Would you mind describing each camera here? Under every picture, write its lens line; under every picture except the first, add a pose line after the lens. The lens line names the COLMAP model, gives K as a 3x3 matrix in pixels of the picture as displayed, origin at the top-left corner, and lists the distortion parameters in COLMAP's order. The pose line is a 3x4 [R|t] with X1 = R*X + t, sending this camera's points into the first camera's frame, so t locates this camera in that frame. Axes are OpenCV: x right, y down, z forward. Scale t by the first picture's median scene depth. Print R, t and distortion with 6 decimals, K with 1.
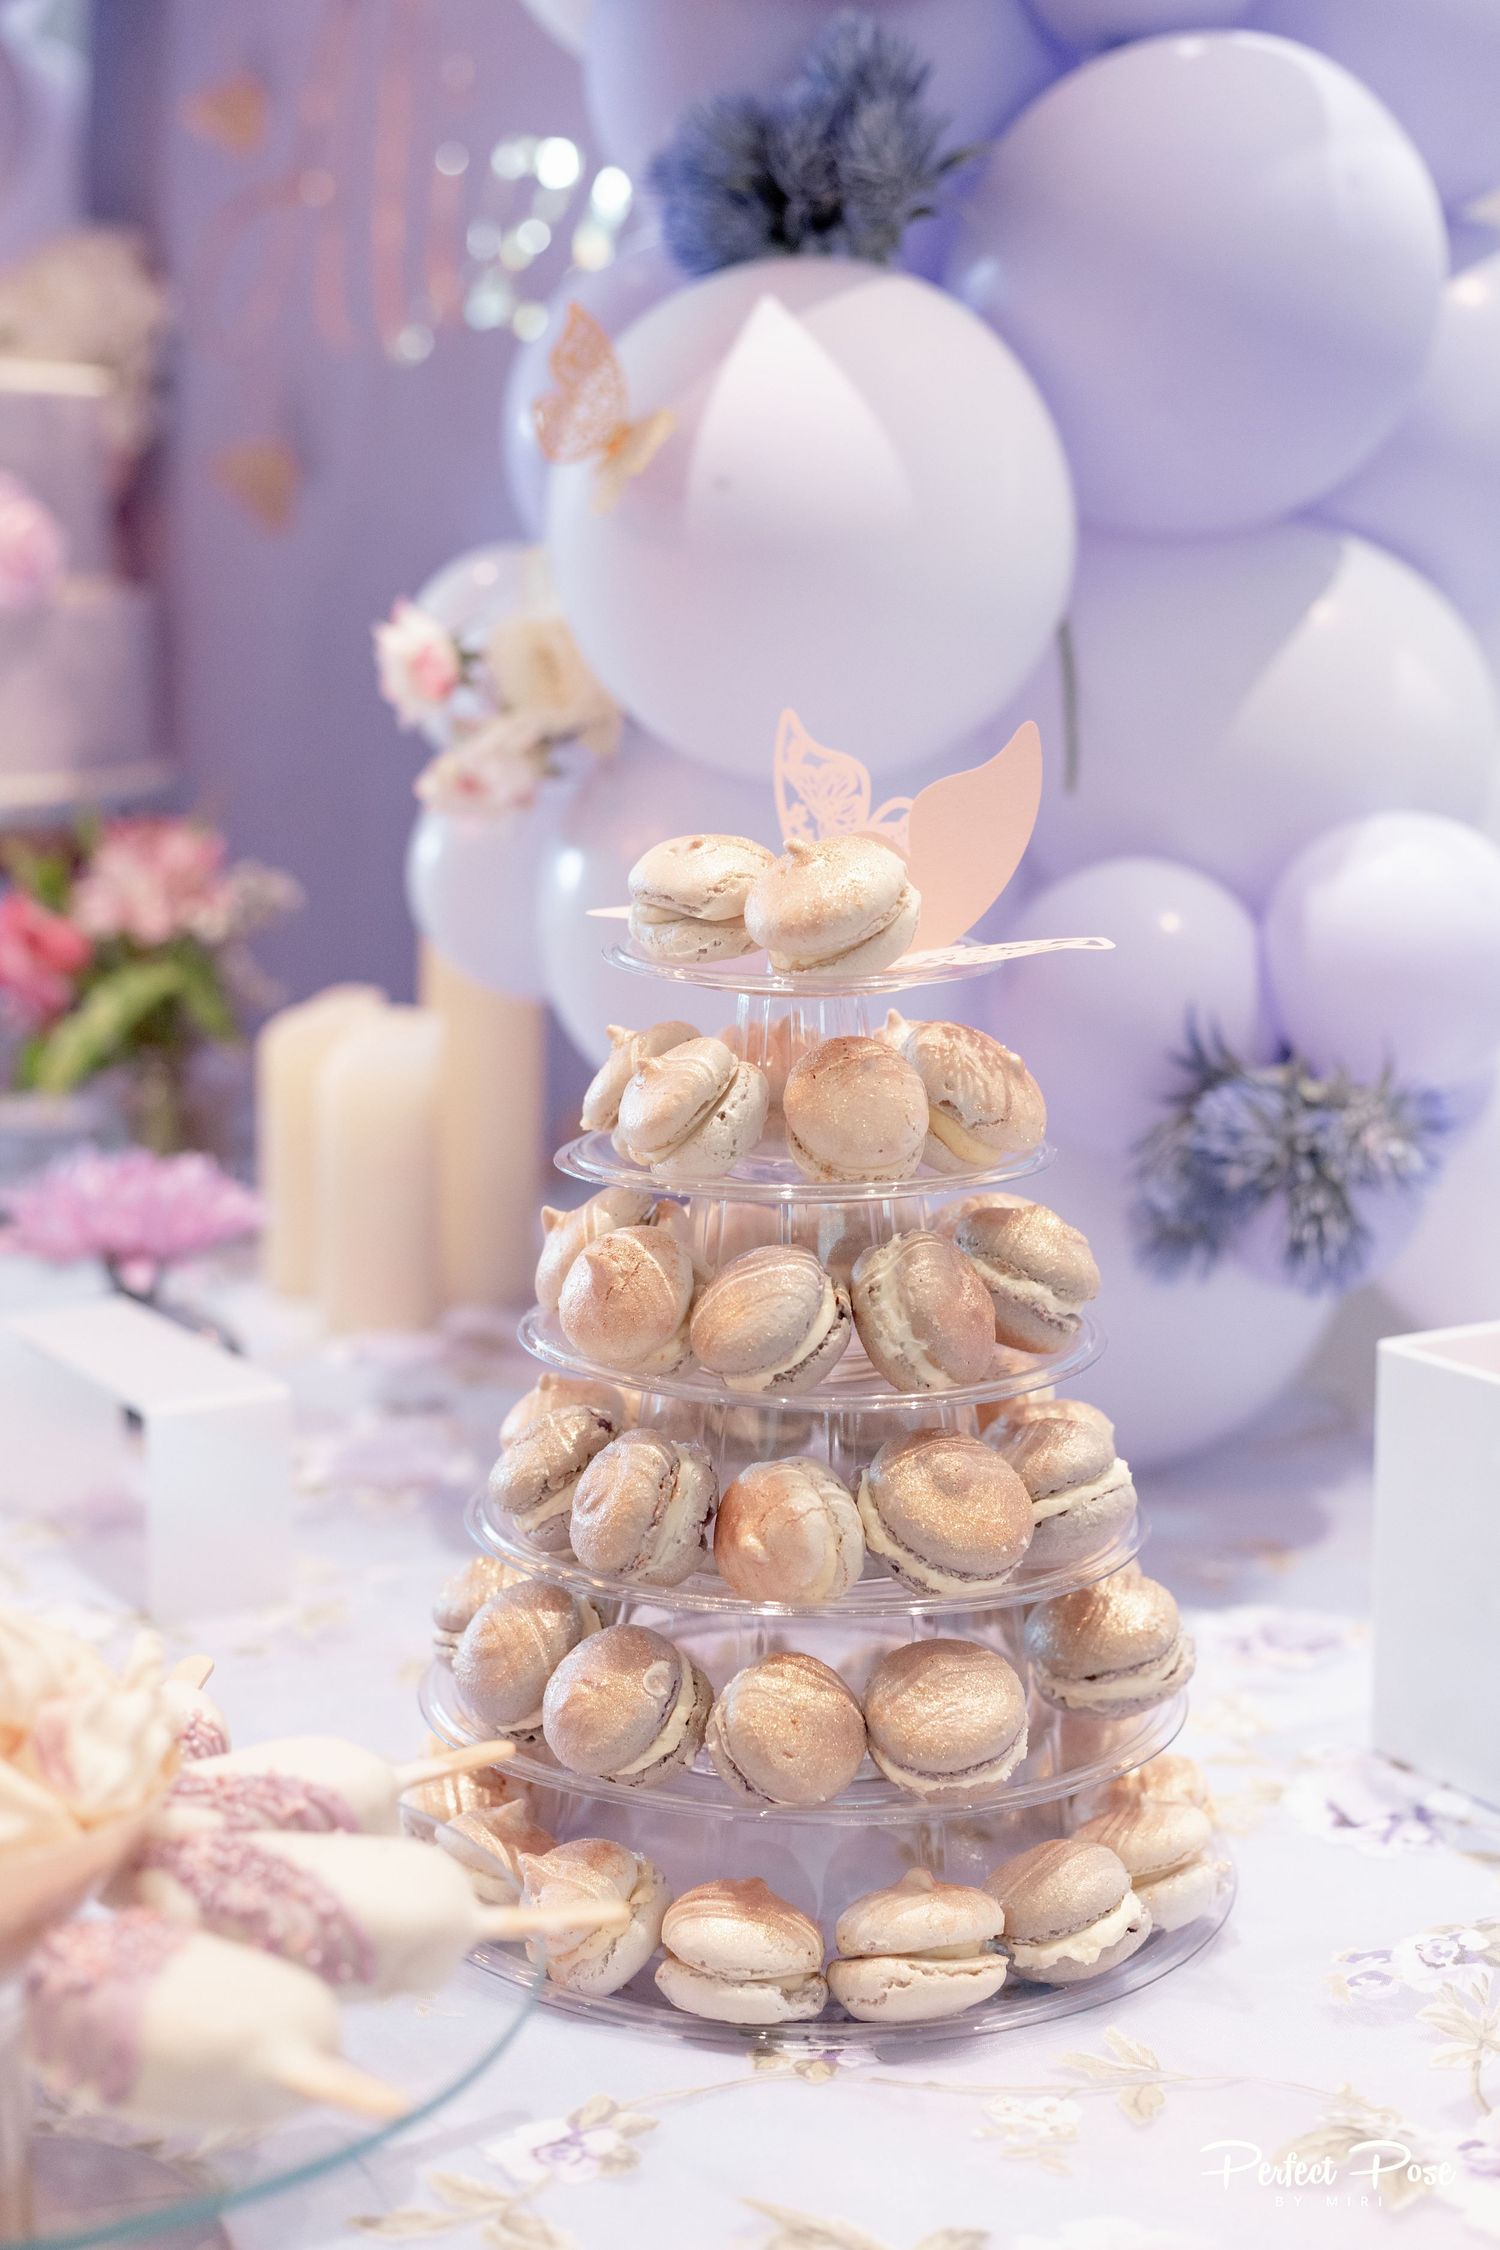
lens RADIAL K [[3443.3, 0, 790.8], [0, 3443.3, 1123.1], [0, 0, 1]] dist [-0.011514, 0.150338]
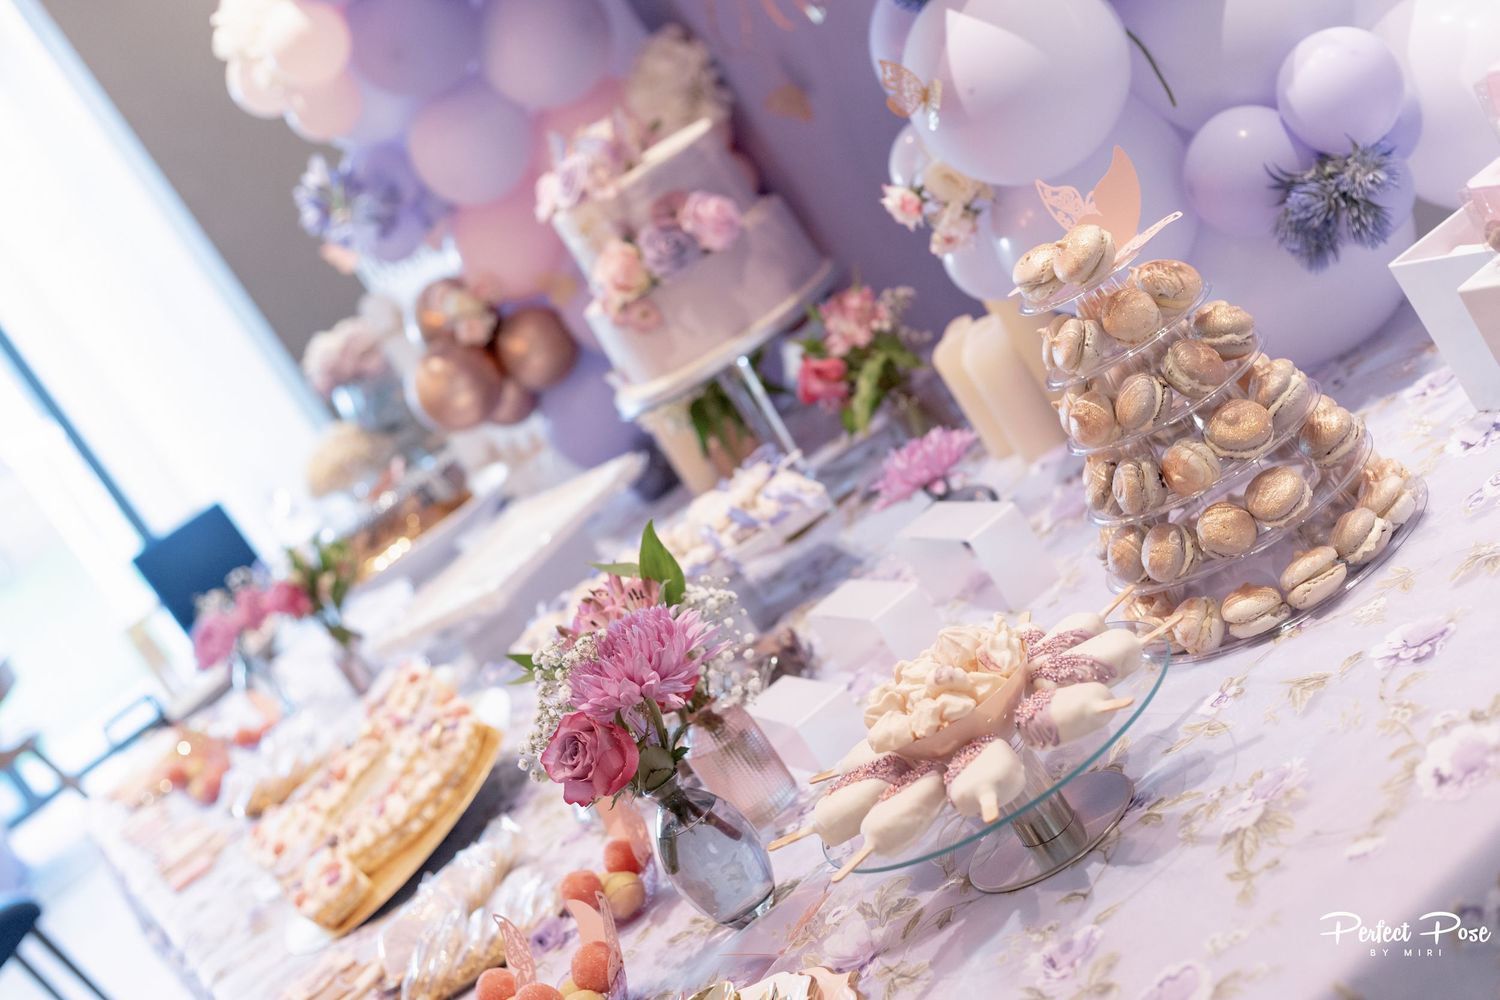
lens RADIAL K [[2295.5, 0, 750.0], [0, 2295.5, 500.0], [0, 0, 1]] dist [-0.011514, 0.150338]
pose [[0.823988, -0.494746, -0.276170, 0.193042], [0.519856, 0.853991, 0.021169, -0.071662], [0.225374, -0.161012, 0.960876, -0.770378]]
